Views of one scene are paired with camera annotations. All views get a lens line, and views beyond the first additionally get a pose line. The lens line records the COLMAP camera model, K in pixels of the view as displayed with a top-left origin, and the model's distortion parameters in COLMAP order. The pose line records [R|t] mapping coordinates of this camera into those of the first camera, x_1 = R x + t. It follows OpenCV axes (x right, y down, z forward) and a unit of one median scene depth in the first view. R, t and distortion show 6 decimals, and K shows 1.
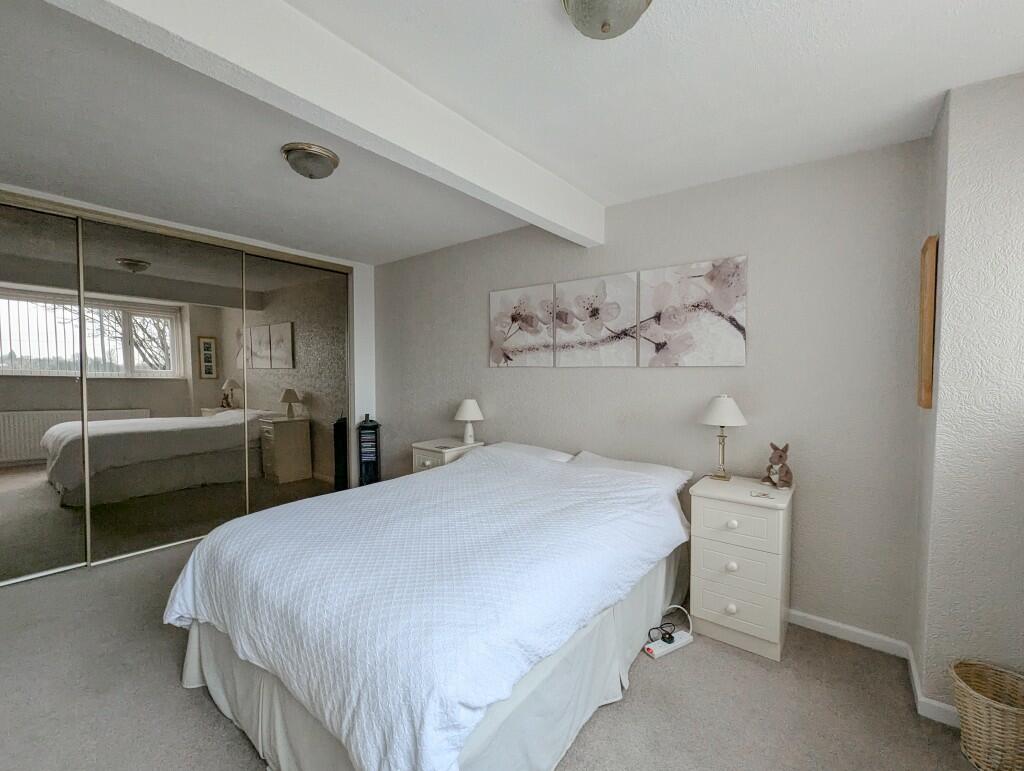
lens RADIAL K [[424.9, 0, 519.5], [0, 424.9, 387.1], [0, 0, 1]] dist [0.001968, 0.000039]
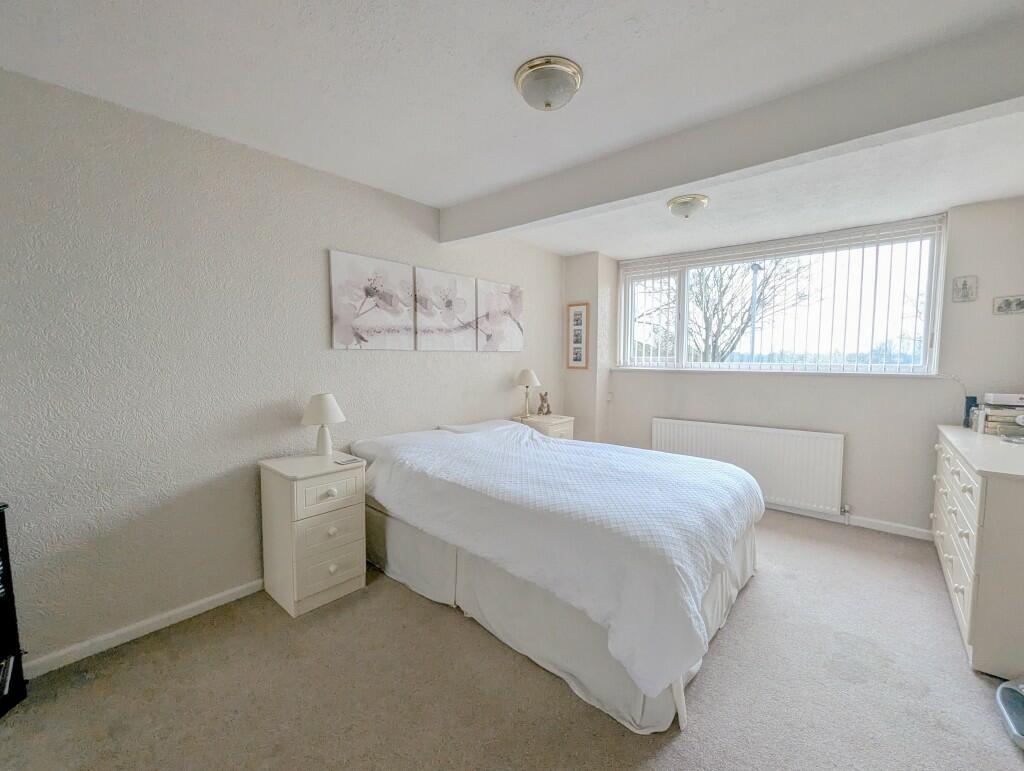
lens RADIAL K [[424.9, 0, 518.5], [0, 424.9, 385.6], [0, 0, 1]] dist [0.001968, 0.000039]
pose [[0.048000, -0.075057, 0.996023, -0.951019], [0.034701, 0.996696, 0.073435, -0.030987], [-0.998244, 0.031038, 0.050446, 0.736630]]
